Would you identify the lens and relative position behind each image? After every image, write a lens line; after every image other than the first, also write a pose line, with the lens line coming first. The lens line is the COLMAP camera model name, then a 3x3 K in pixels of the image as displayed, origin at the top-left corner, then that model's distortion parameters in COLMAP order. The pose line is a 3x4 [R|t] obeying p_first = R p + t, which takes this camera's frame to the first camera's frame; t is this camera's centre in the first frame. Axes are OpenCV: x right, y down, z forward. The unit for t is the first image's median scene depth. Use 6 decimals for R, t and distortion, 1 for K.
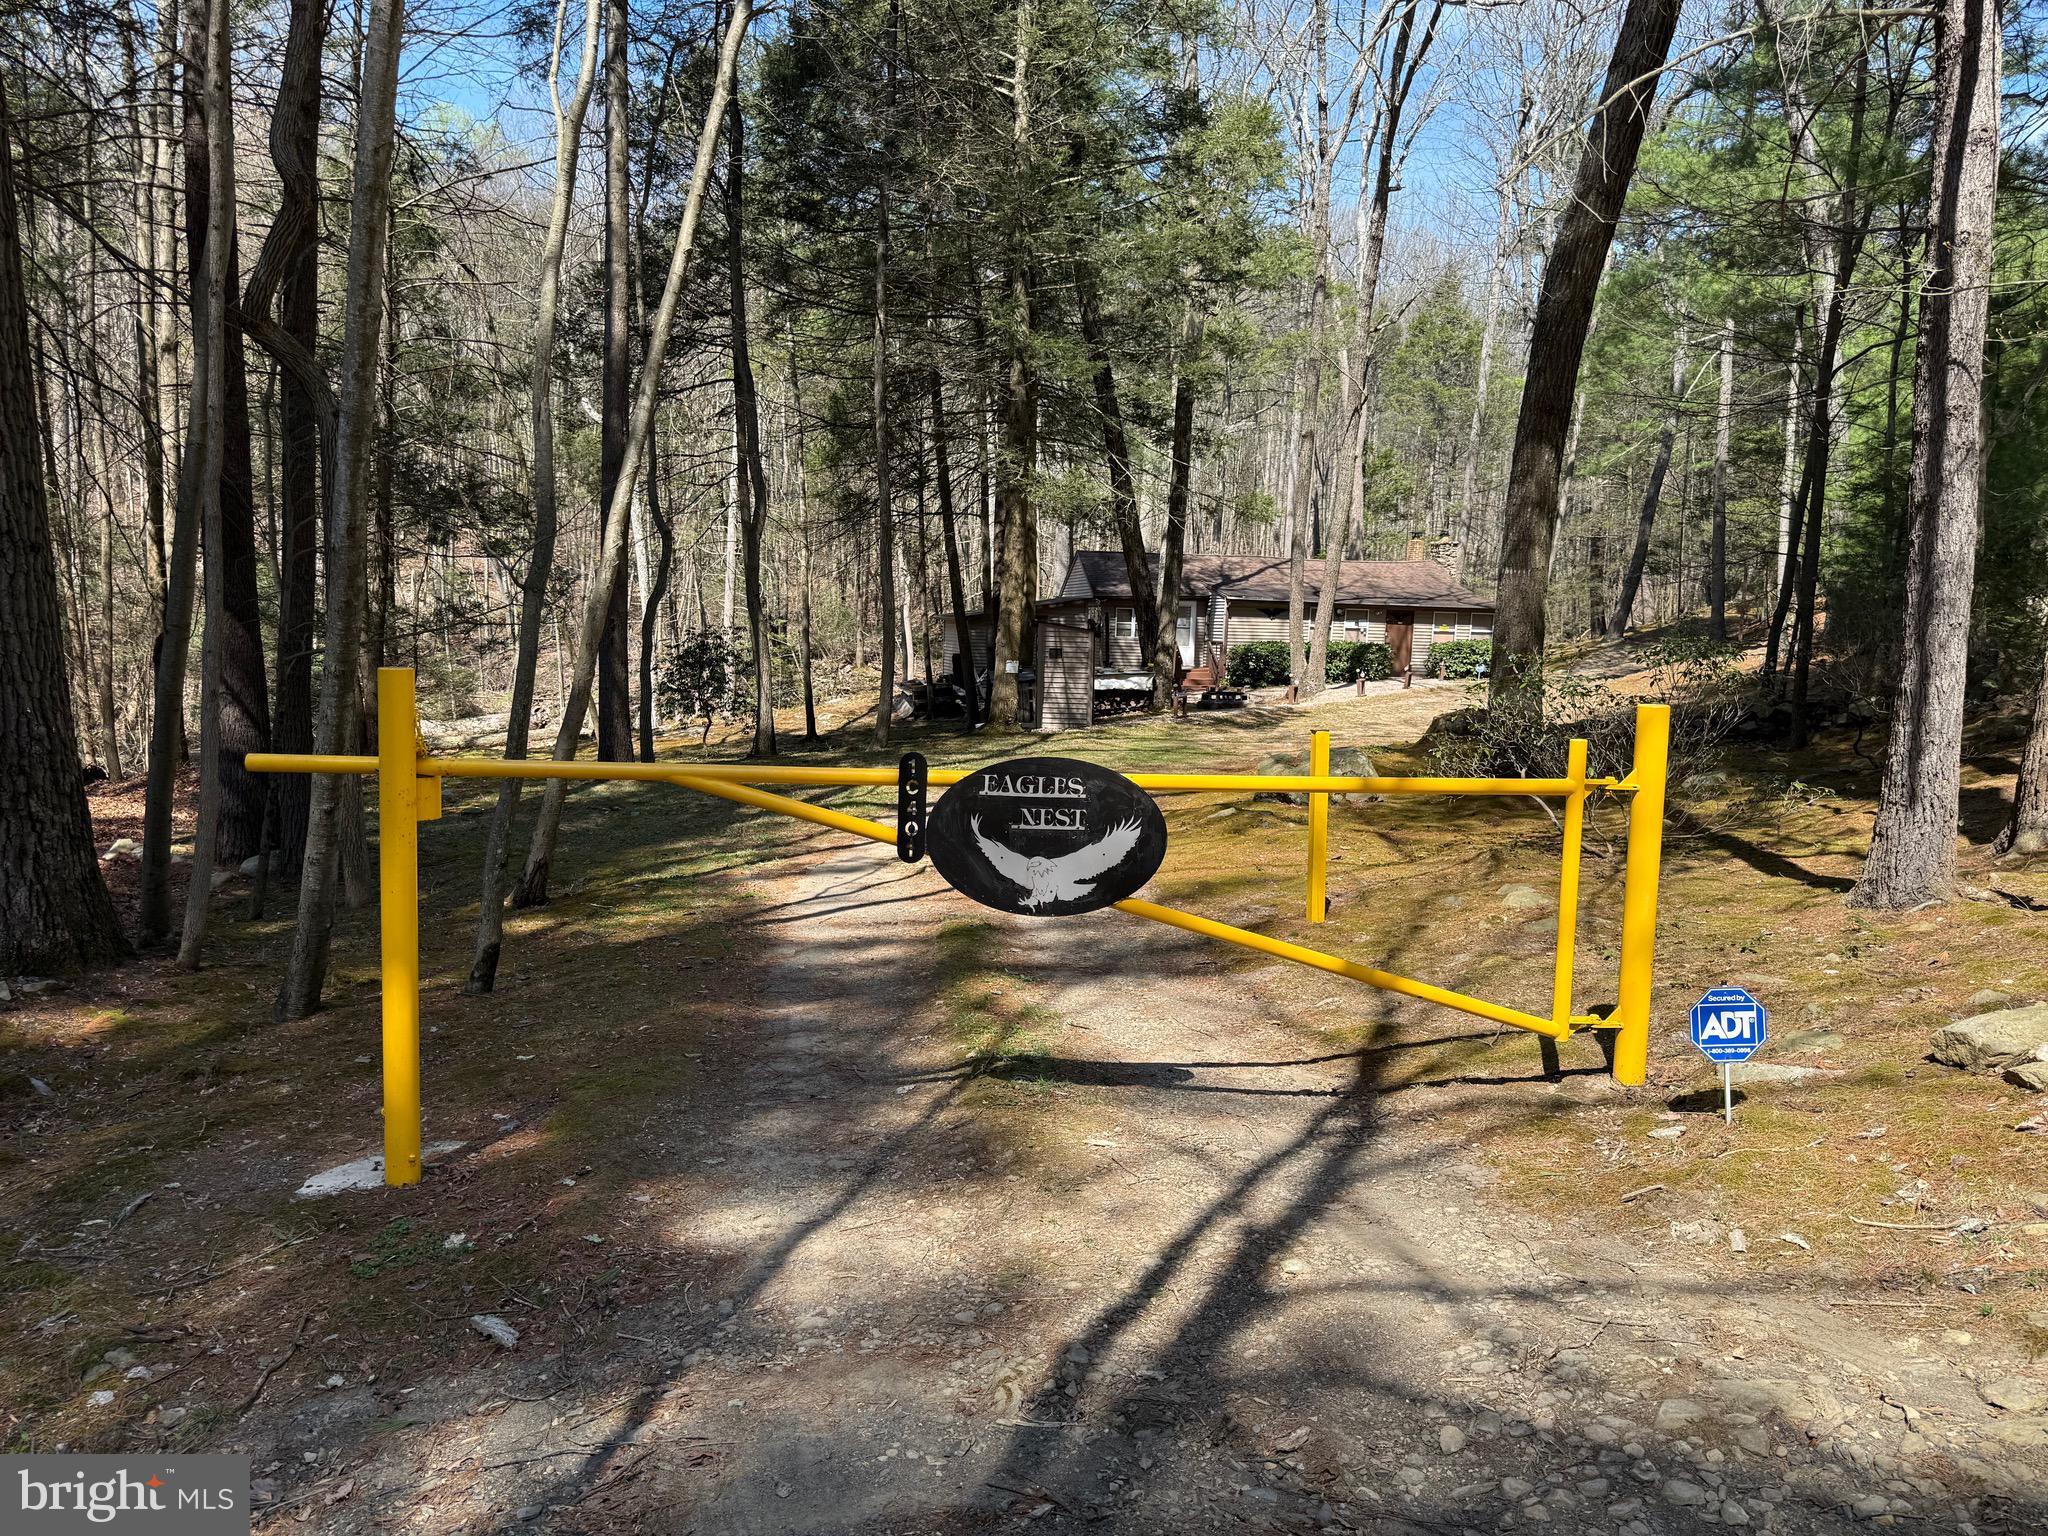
lens RADIAL K [[1407.0, 0, 1024.0], [0, 1407.0, 768.0], [0, 0, 1]] dist [0.107820, -0.150028]
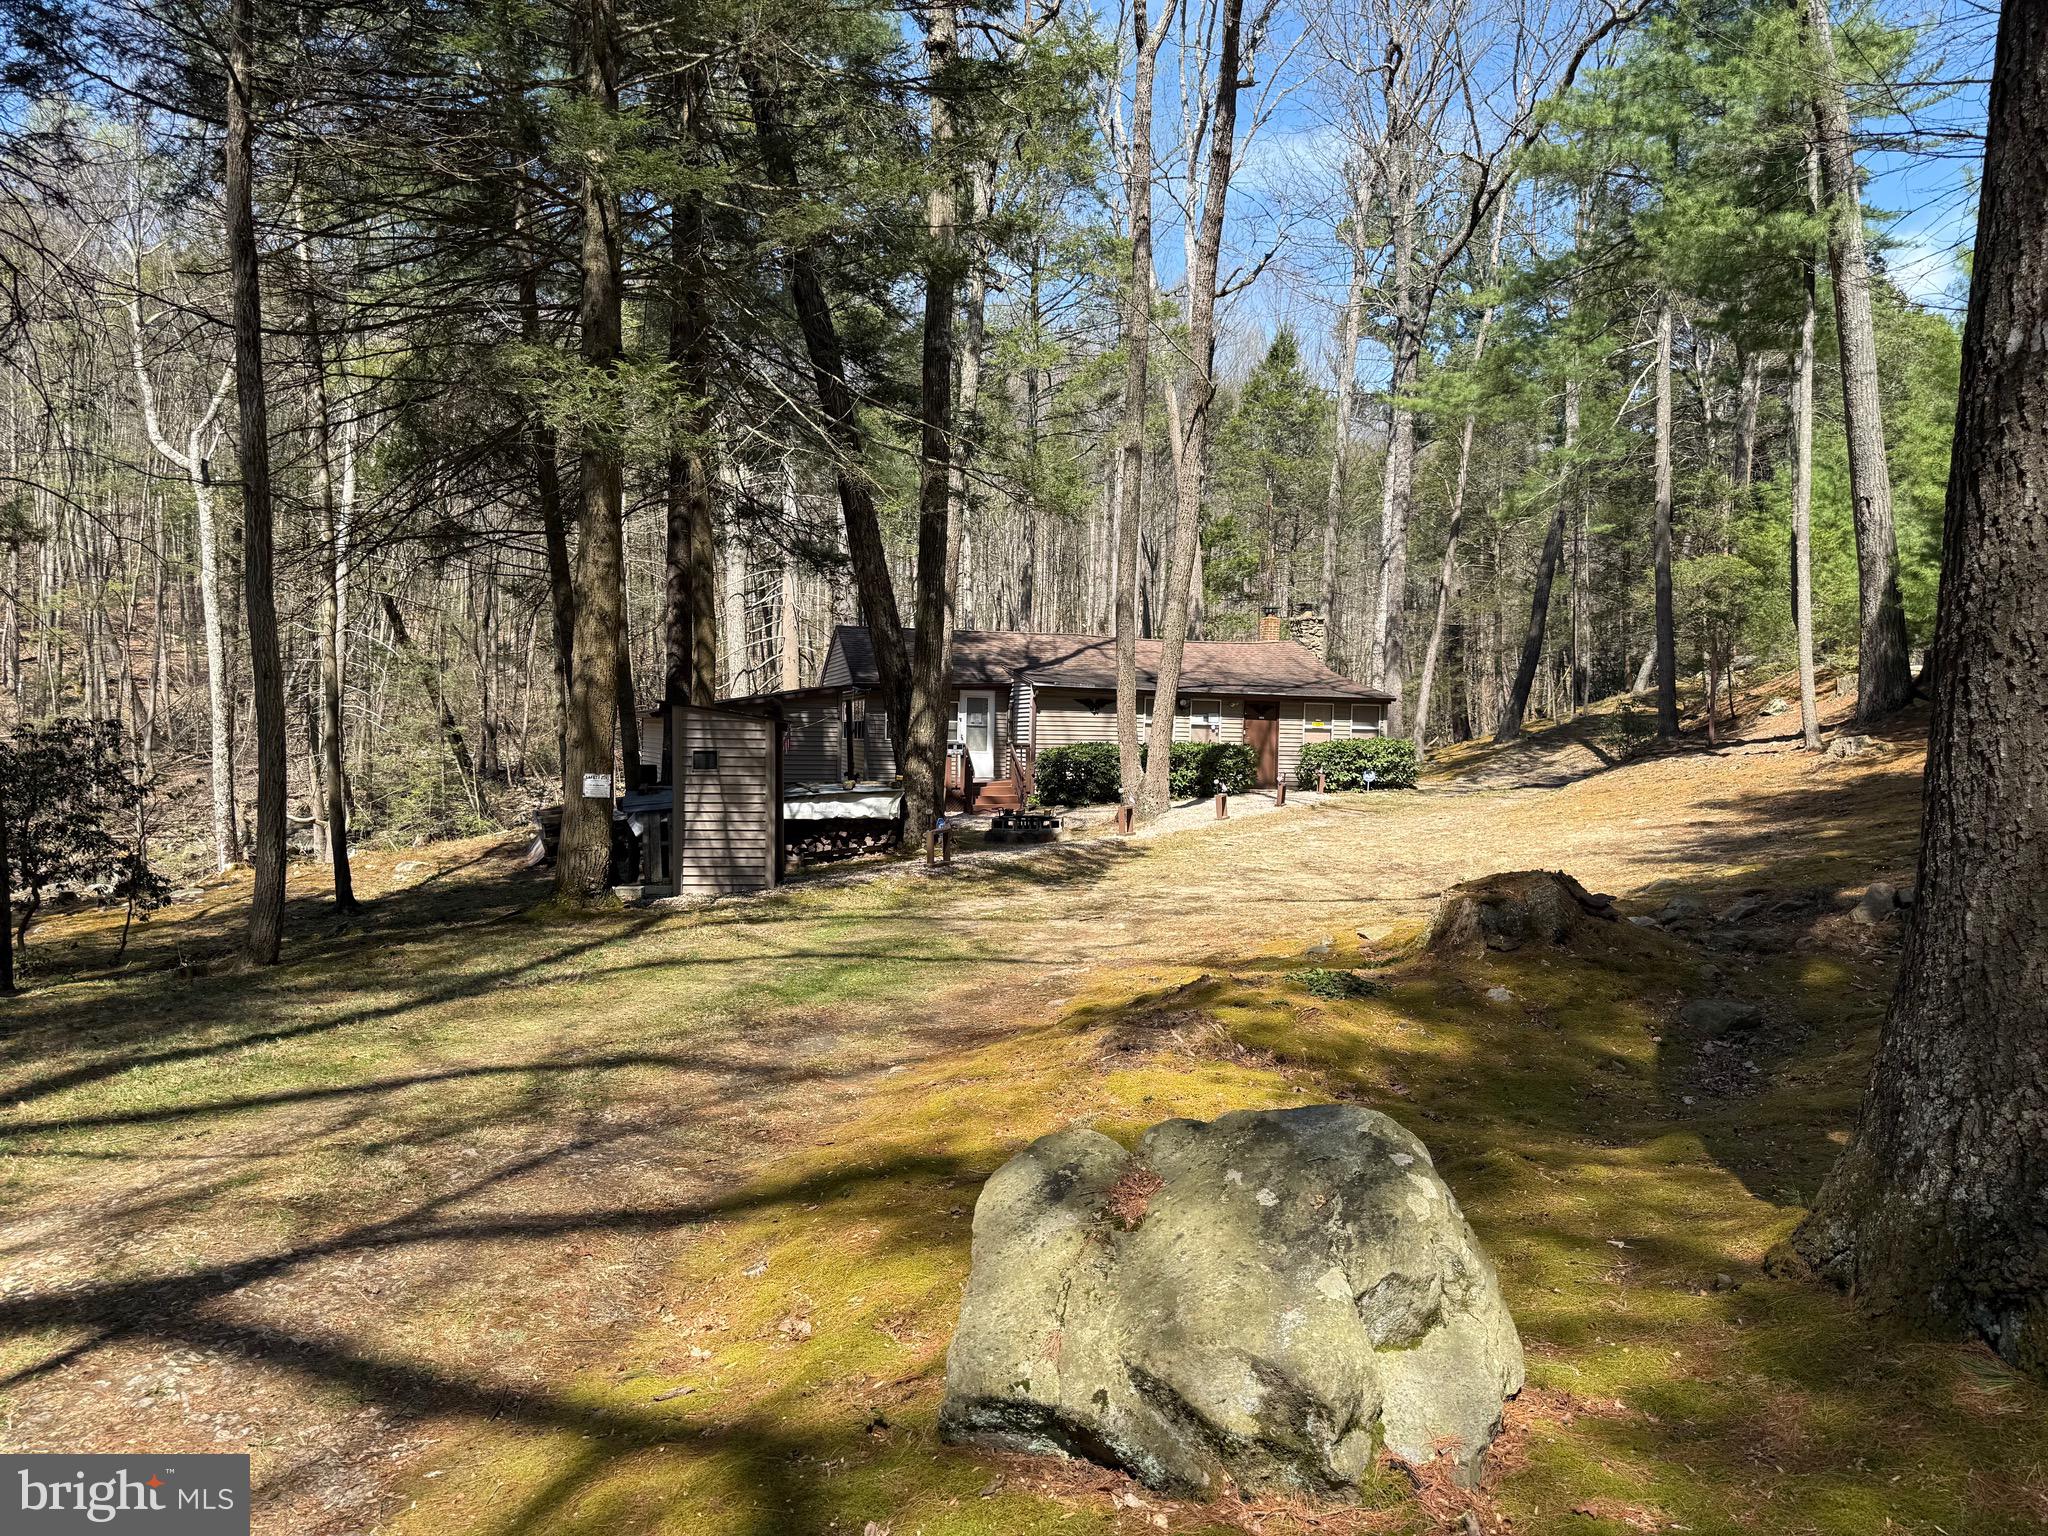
lens RADIAL K [[1407.0, 0, 1024.0], [0, 1407.0, 768.0], [0, 0, 1]] dist [0.107820, -0.150028]
pose [[0.993325, -0.014467, 0.114442, 0.058524], [0.023500, 0.996678, -0.077976, -0.021959], [-0.112934, 0.080145, 0.990365, 0.298983]]
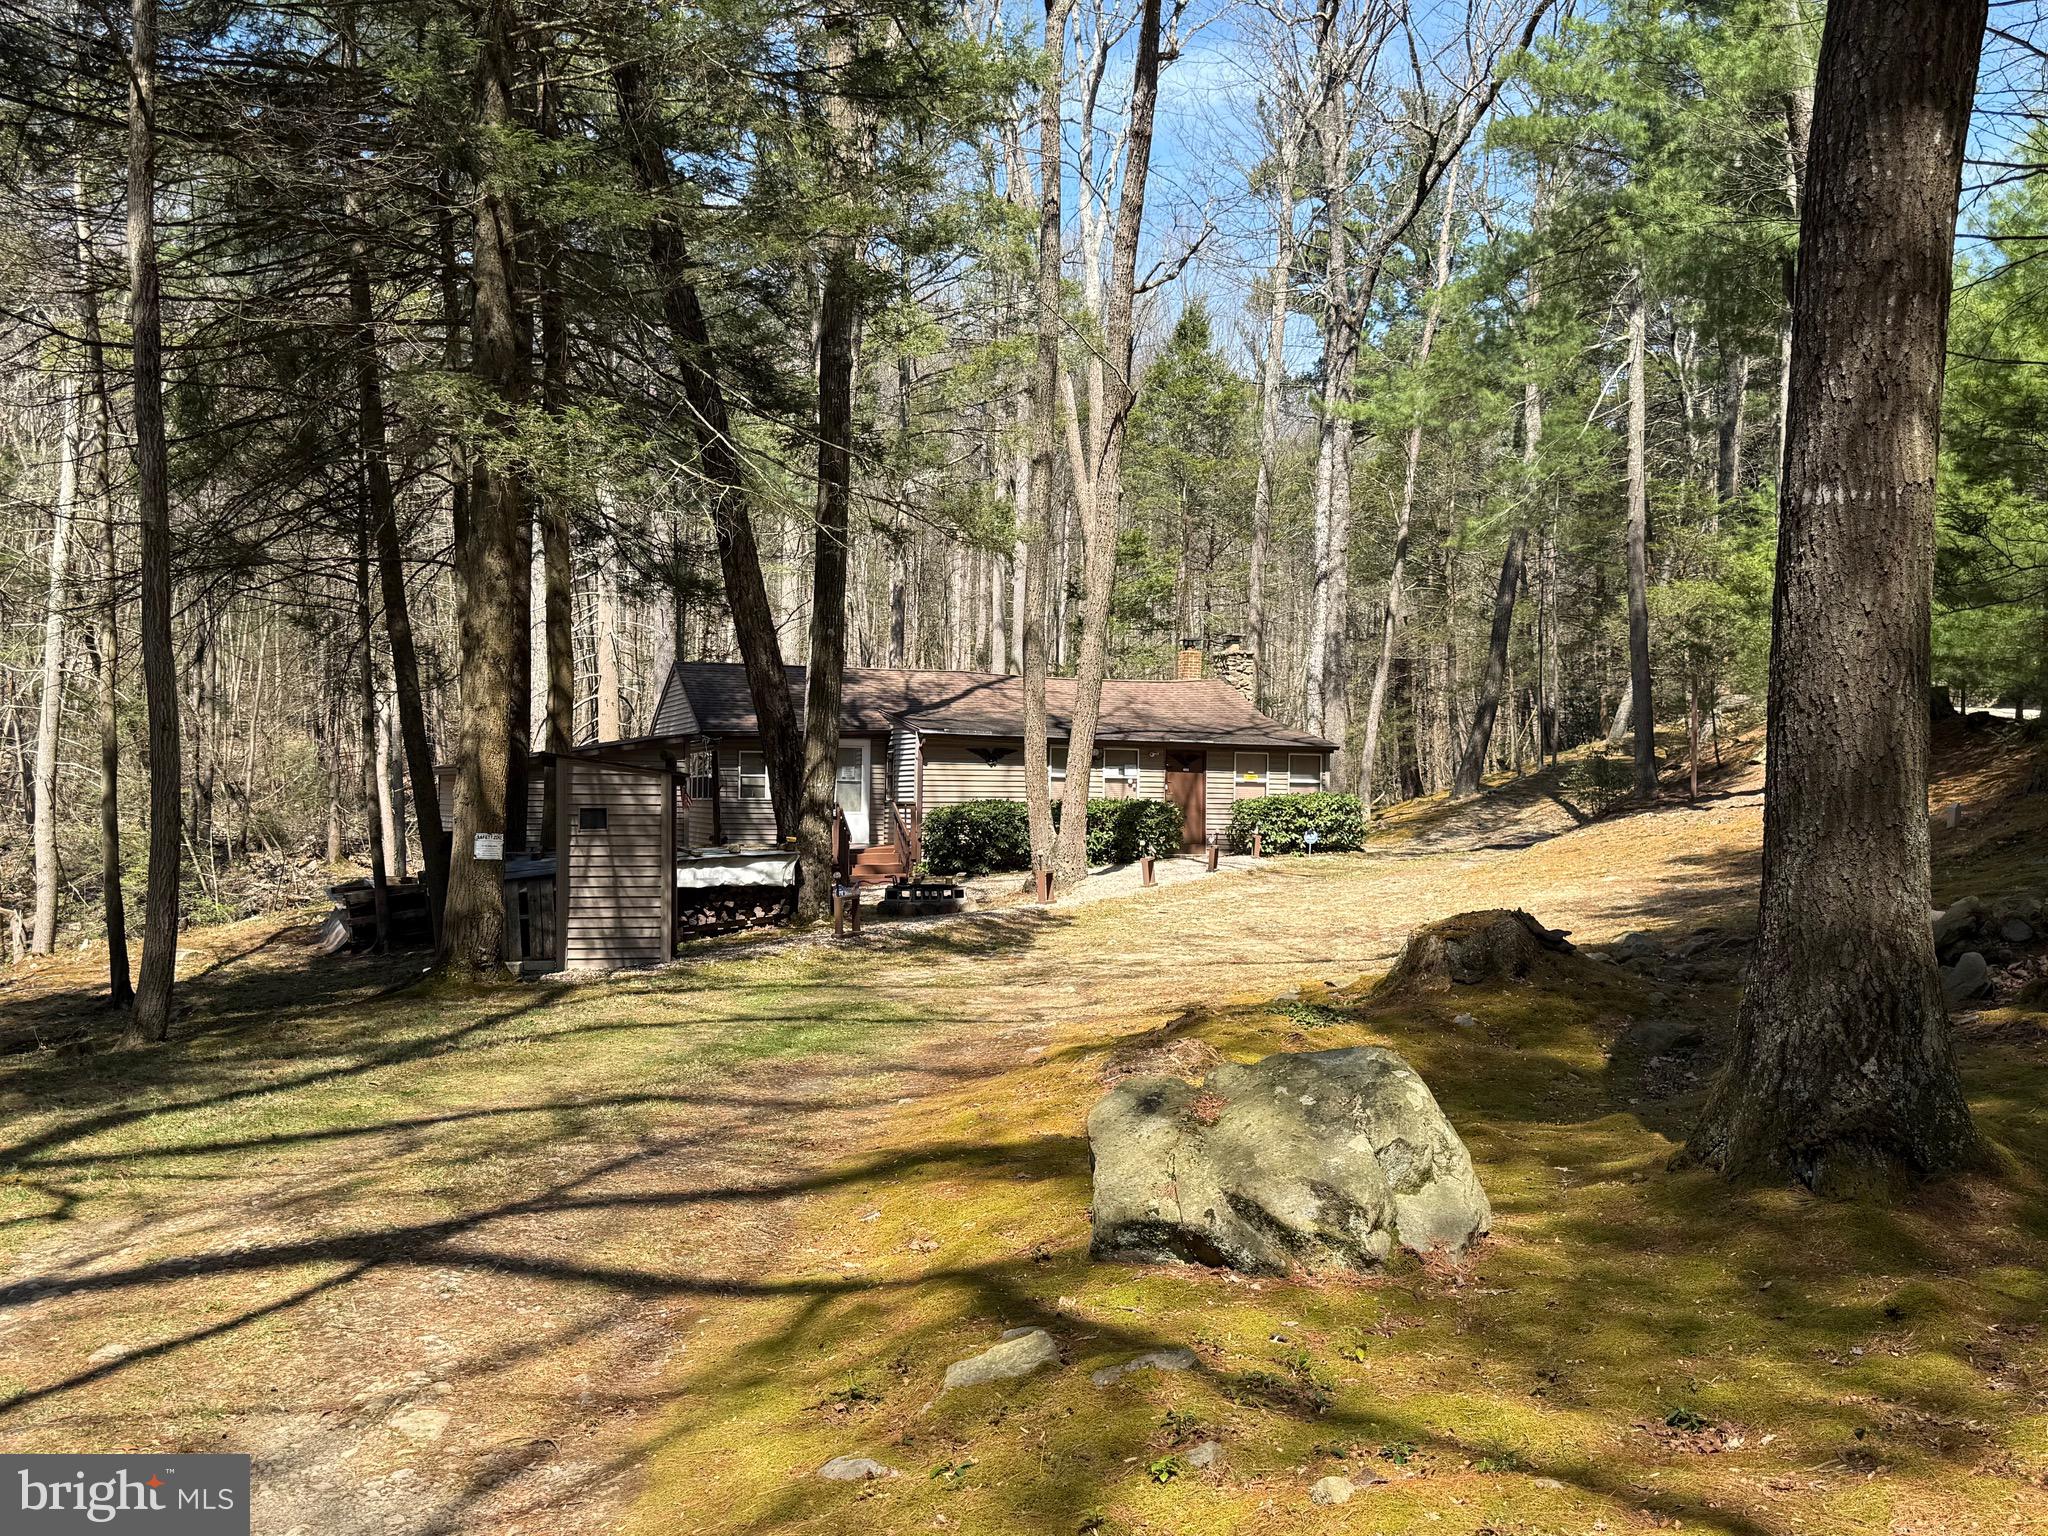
lens RADIAL K [[1810.2, 0, 1024.0], [0, 1810.2, 768.0], [0, 0, 1]] dist [0.120403, 0.001166]
pose [[0.978816, -0.016181, 0.204101, 0.028336], [0.040194, 0.992660, -0.114062, -0.013502], [-0.200757, 0.119849, 0.972282, 0.236955]]
